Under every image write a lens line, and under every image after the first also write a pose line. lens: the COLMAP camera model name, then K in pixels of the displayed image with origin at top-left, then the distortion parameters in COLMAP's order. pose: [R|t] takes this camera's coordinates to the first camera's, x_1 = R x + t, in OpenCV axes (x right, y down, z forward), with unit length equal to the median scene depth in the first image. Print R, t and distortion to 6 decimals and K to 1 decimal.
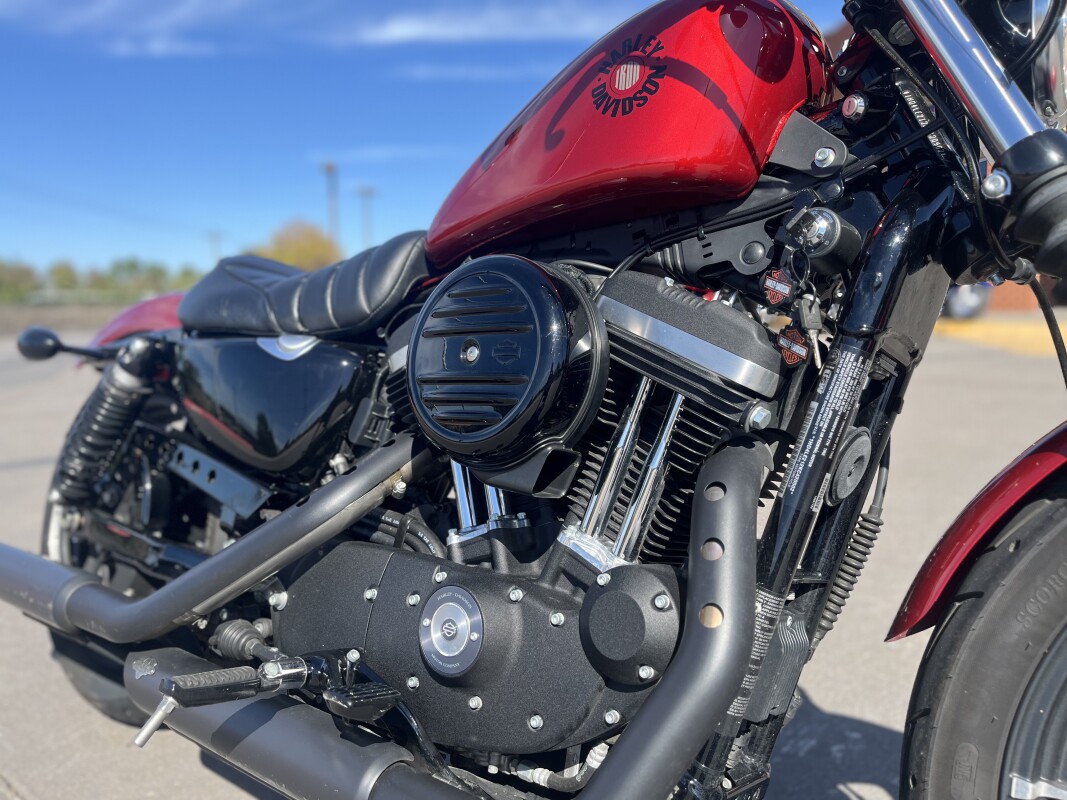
lens RADIAL K [[822.0, 0, 535.3], [0, 822.0, 395.1], [0, 0, 1]] dist [0.048432, -0.061702]
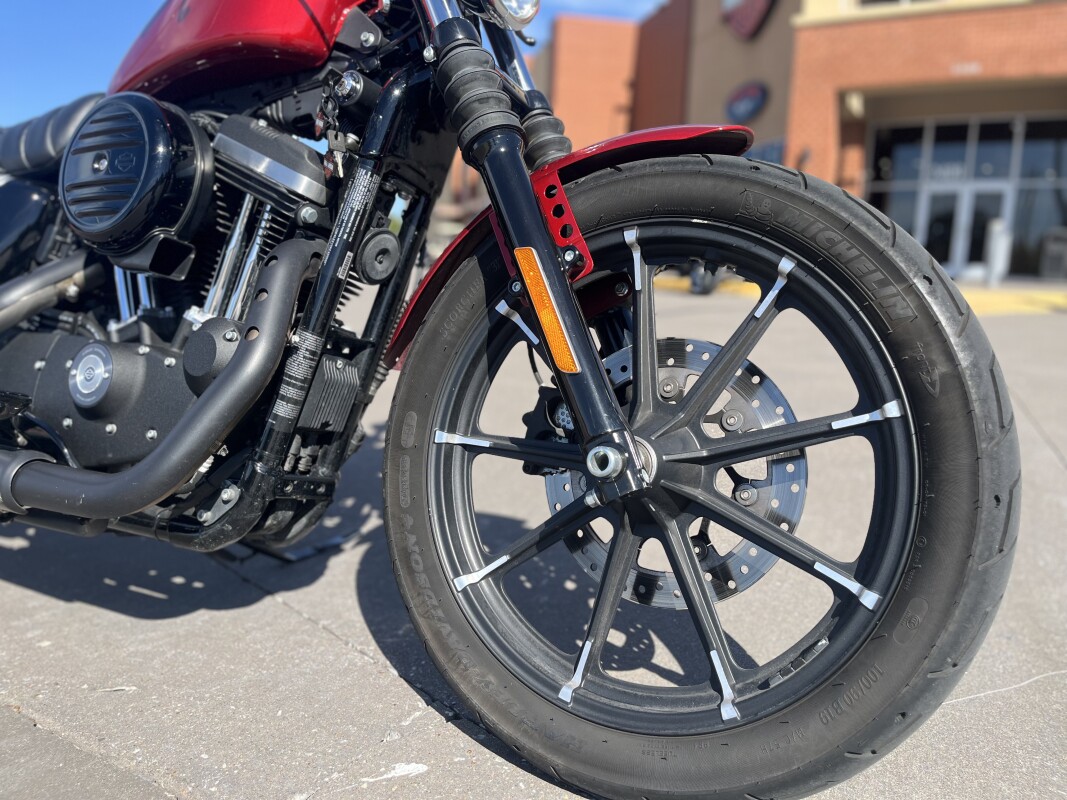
lens RADIAL K [[822.0, 0, 537.5], [0, 822.0, 398.7], [0, 0, 1]] dist [0.048432, -0.061702]
pose [[0.981326, 0.012346, 0.191954, 0.335824], [-0.022012, 0.998590, 0.048304, 0.231645], [-0.191087, -0.051627, 0.980214, -0.440137]]
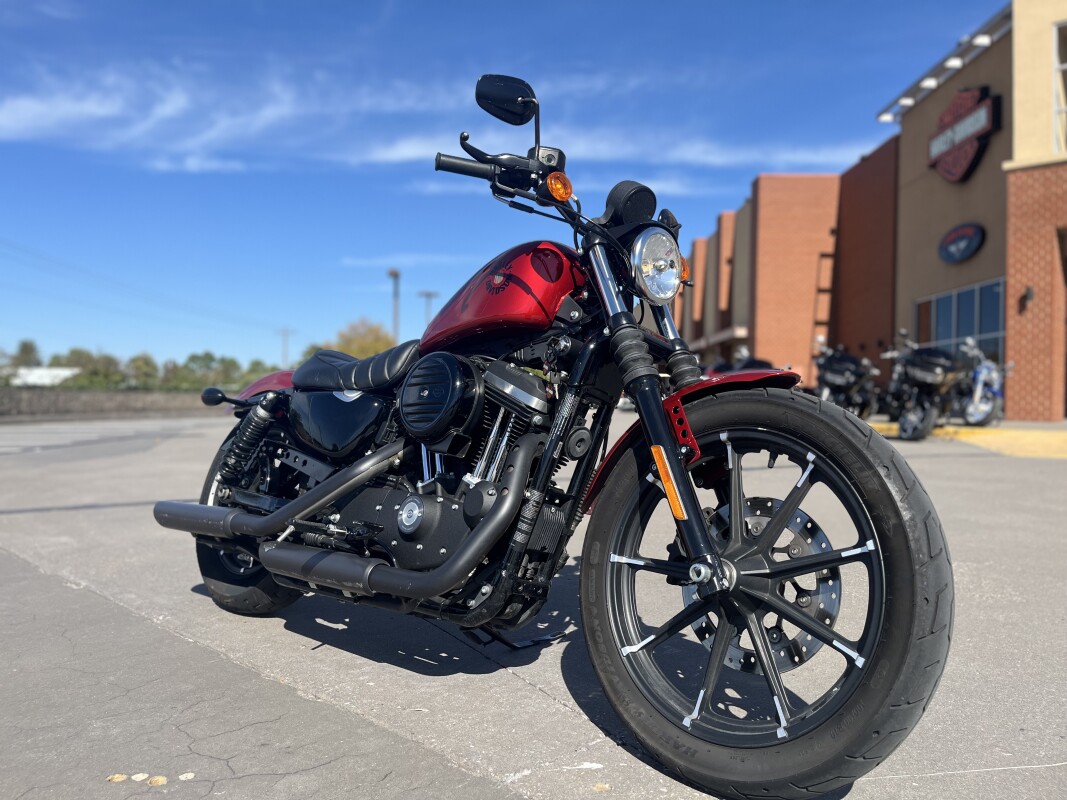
lens RADIAL K [[822.0, 0, 529.6], [0, 822.0, 378.8], [0, 0, 1]] dist [0.048432, -0.061702]
pose [[0.997040, 0.025033, -0.072696, 0.362285], [-0.035005, 0.989628, -0.139322, 0.210706], [0.068455, 0.141454, 0.987575, -1.213086]]
